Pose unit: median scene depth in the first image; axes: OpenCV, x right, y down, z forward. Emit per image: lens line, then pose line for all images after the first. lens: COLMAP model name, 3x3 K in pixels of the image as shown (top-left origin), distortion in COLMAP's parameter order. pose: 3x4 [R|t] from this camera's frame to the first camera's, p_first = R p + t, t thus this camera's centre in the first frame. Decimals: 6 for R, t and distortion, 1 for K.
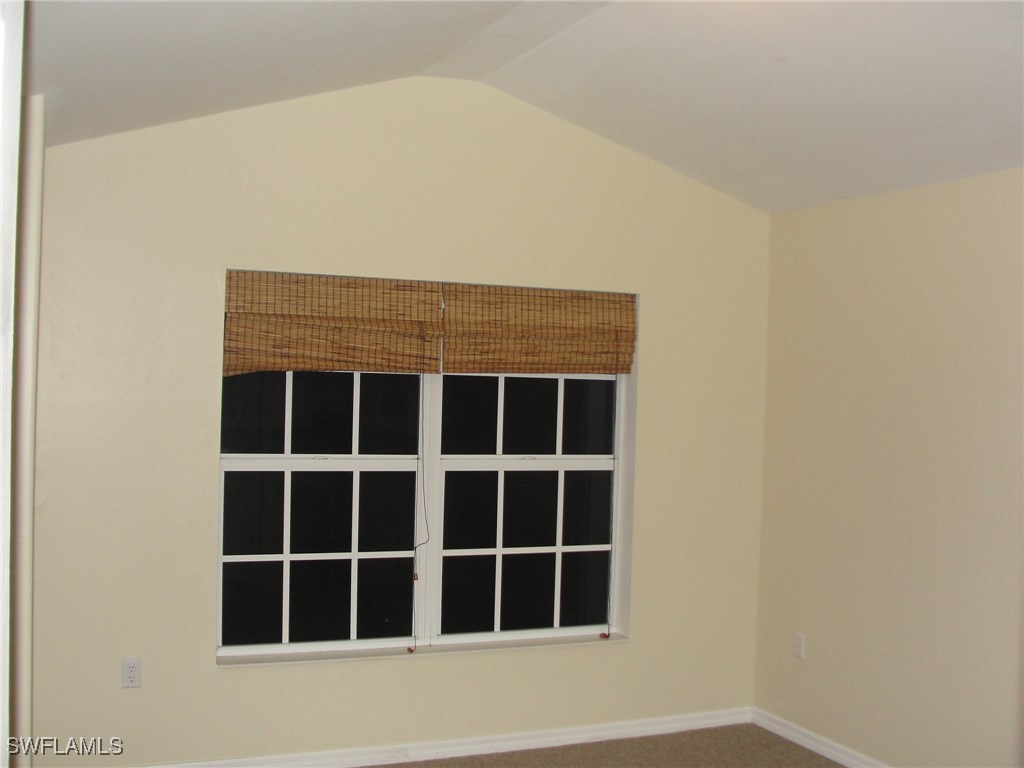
lens RADIAL K [[1184.1, 0, 512.0], [0, 1184.1, 384.0], [0, 0, 1]] dist [-0.202949, 0.261443]
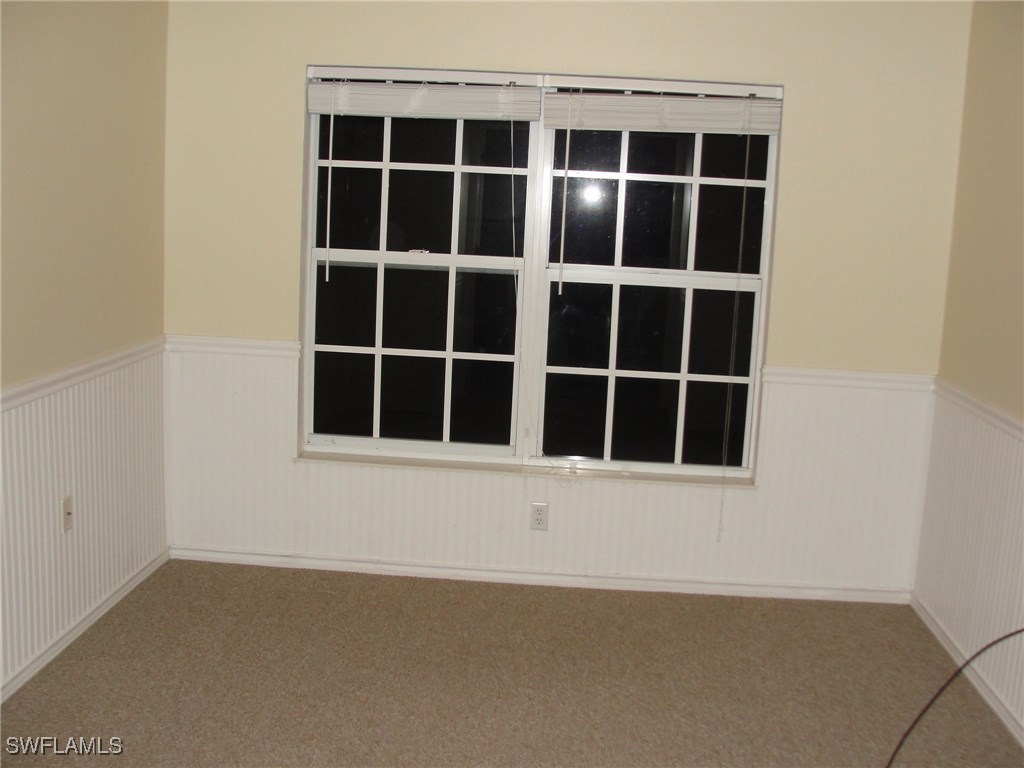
lens RADIAL K [[1184.1, 0, 512.0], [0, 1184.1, 384.0], [0, 0, 1]] dist [-0.202949, 0.261443]
pose [[0.843526, 0.109149, -0.525880, 0.400440], [-0.031707, 0.987545, 0.154110, 0.013554], [0.536151, -0.113322, 0.836481, 0.192253]]
